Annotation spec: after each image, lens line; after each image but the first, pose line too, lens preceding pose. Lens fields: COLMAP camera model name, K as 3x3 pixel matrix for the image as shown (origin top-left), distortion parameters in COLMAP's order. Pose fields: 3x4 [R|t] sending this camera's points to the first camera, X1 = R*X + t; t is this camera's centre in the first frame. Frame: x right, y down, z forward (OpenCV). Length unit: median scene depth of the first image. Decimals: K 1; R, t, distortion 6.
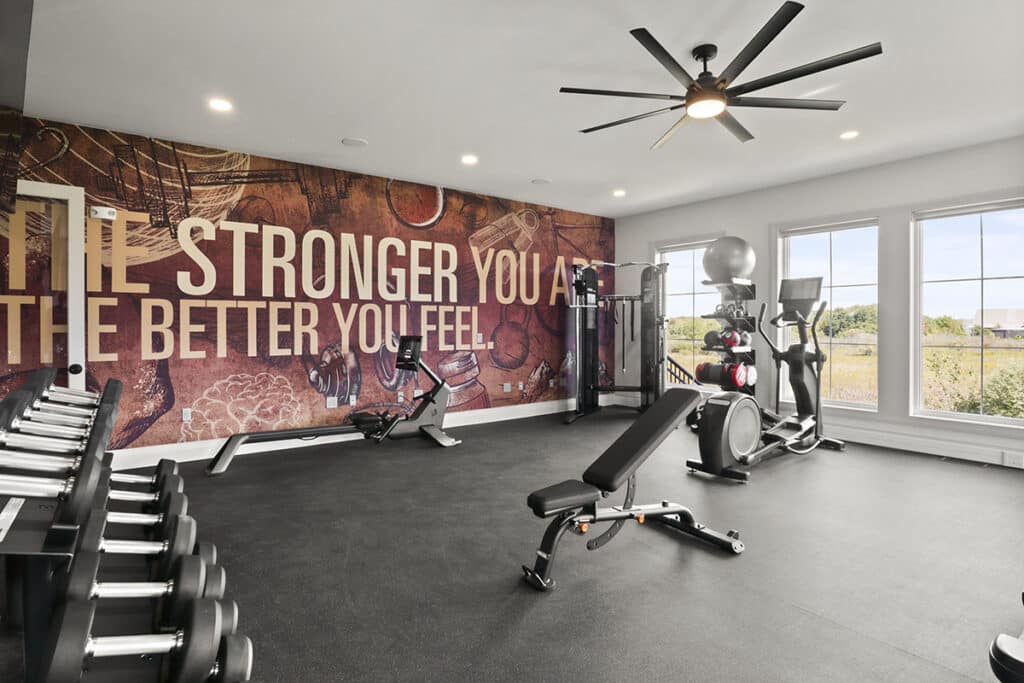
lens RADIAL K [[520.6, 0, 513.8], [0, 520.6, 329.4], [0, 0, 1]] dist [-0.000057, 0.000023]
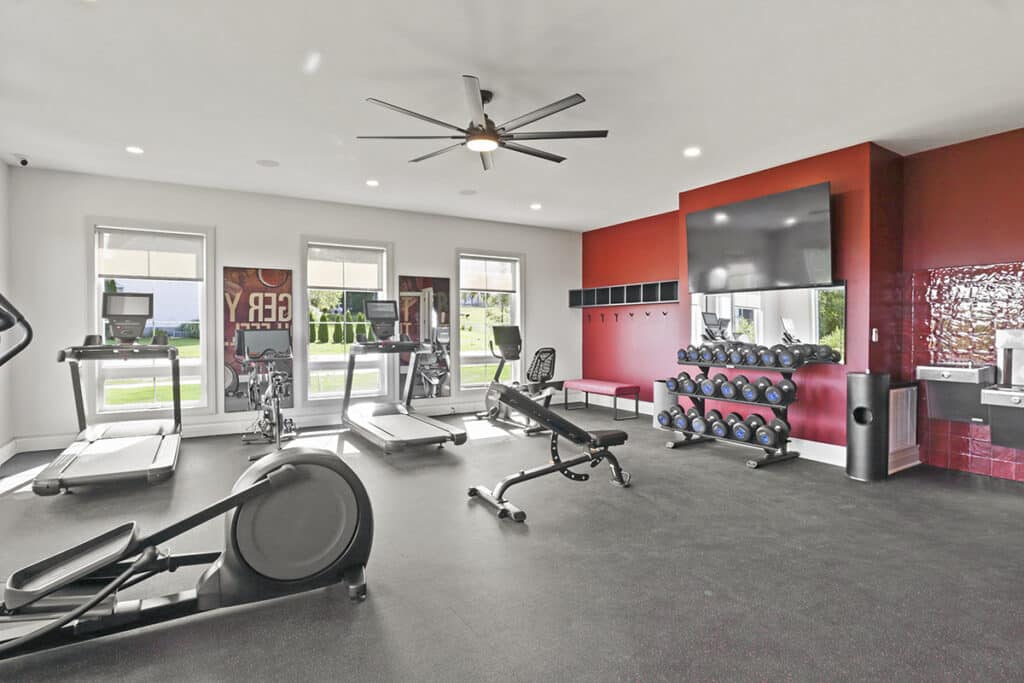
lens RADIAL K [[520.6, 0, 513.8], [0, 520.6, 329.4], [0, 0, 1]] dist [-0.000057, 0.000023]
pose [[-0.995486, -0.002707, 0.094869, 0.171979], [-0.001968, 0.999967, 0.007889, -0.018557], [-0.094887, 0.007667, -0.995458, 1.985676]]
